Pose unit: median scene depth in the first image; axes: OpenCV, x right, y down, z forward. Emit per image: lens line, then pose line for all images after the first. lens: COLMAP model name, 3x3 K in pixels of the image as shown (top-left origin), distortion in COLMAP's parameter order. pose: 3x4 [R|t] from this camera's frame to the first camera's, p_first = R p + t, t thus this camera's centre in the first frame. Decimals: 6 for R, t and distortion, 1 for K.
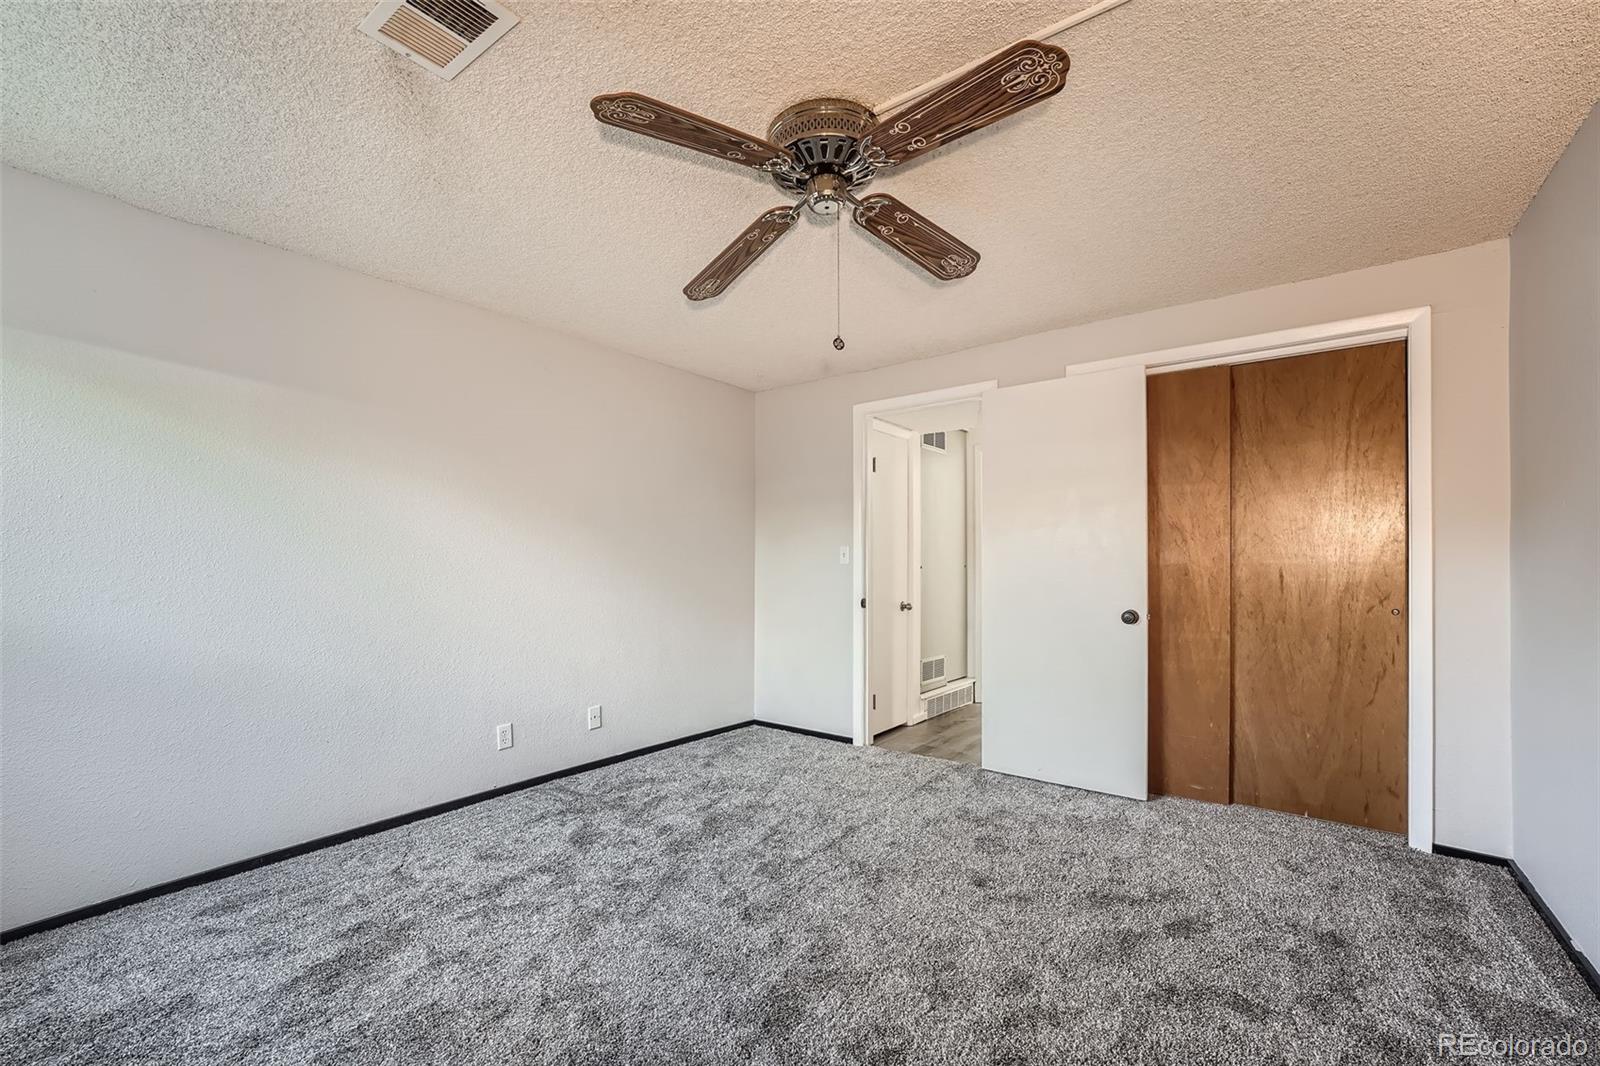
lens RADIAL K [[653.8, 0, 789.4], [0, 653.8, 557.5], [0, 0, 1]] dist [-0.025817, 0.006189]
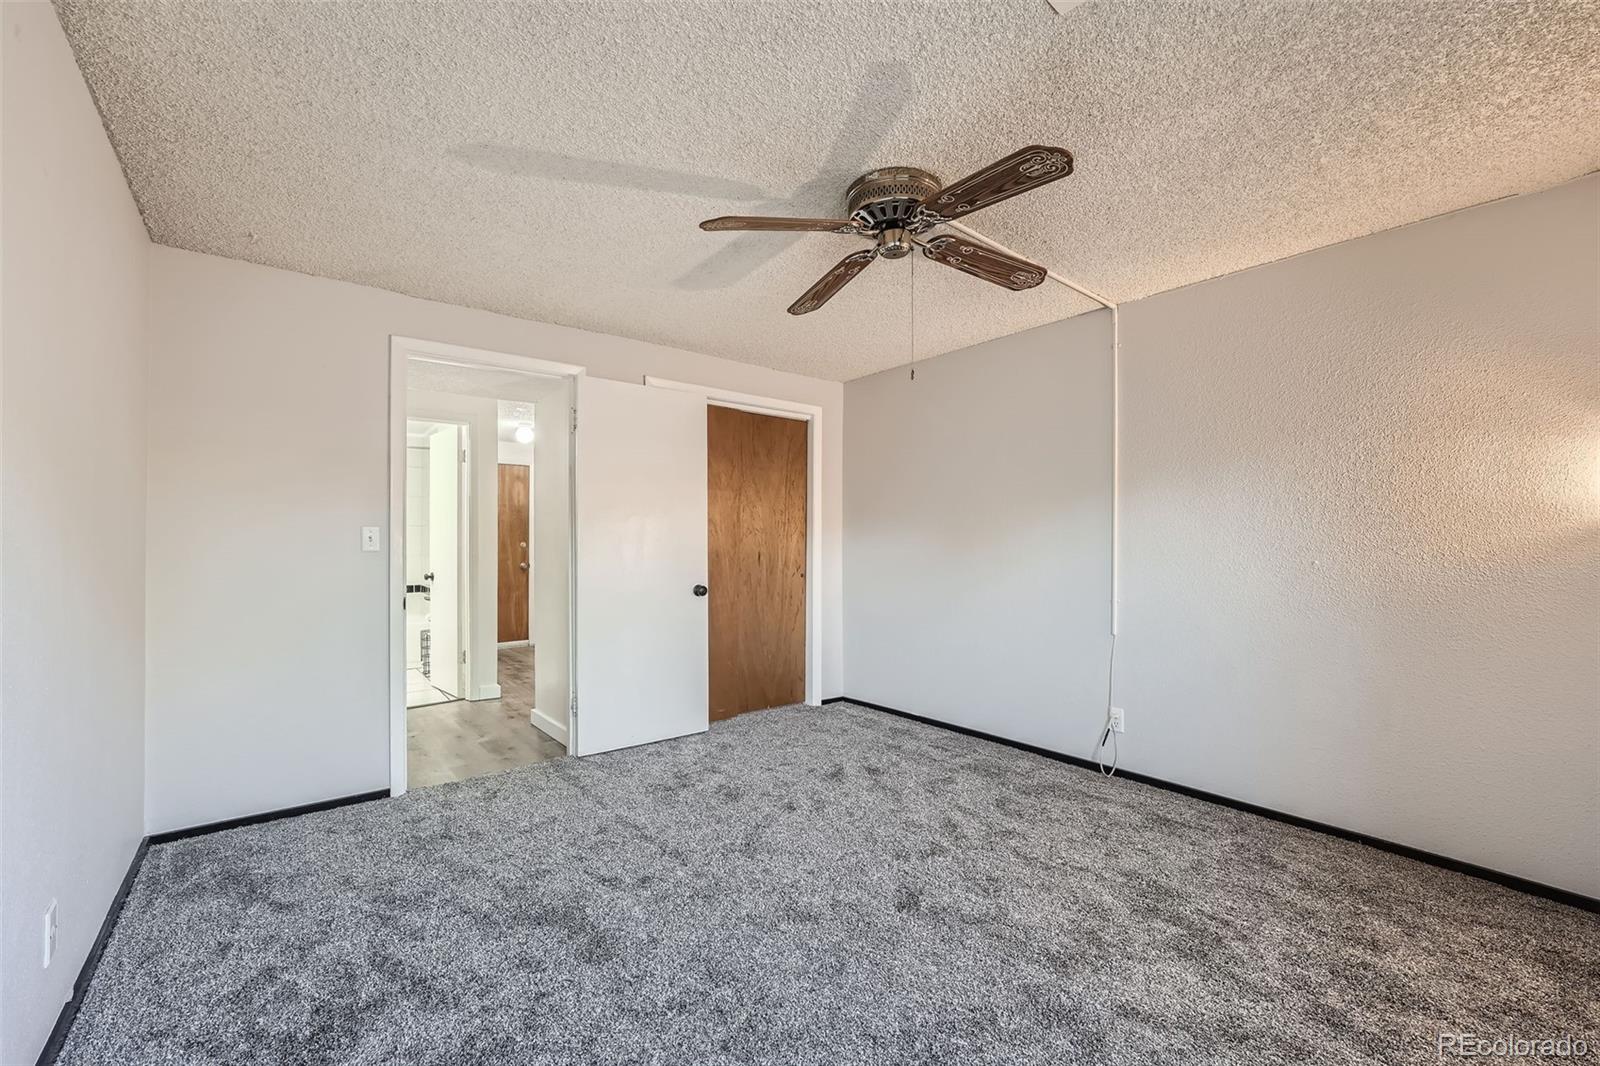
lens RADIAL K [[651.1, 0, 783.6], [0, 651.1, 540.5], [0, 0, 1]] dist [-0.026279, 0.005605]
pose [[0.237532, 0.005169, 0.971366, -0.738628], [-0.005606, 0.999976, -0.003950, -0.003020], [-0.971364, -0.004507, 0.237555, 0.585323]]
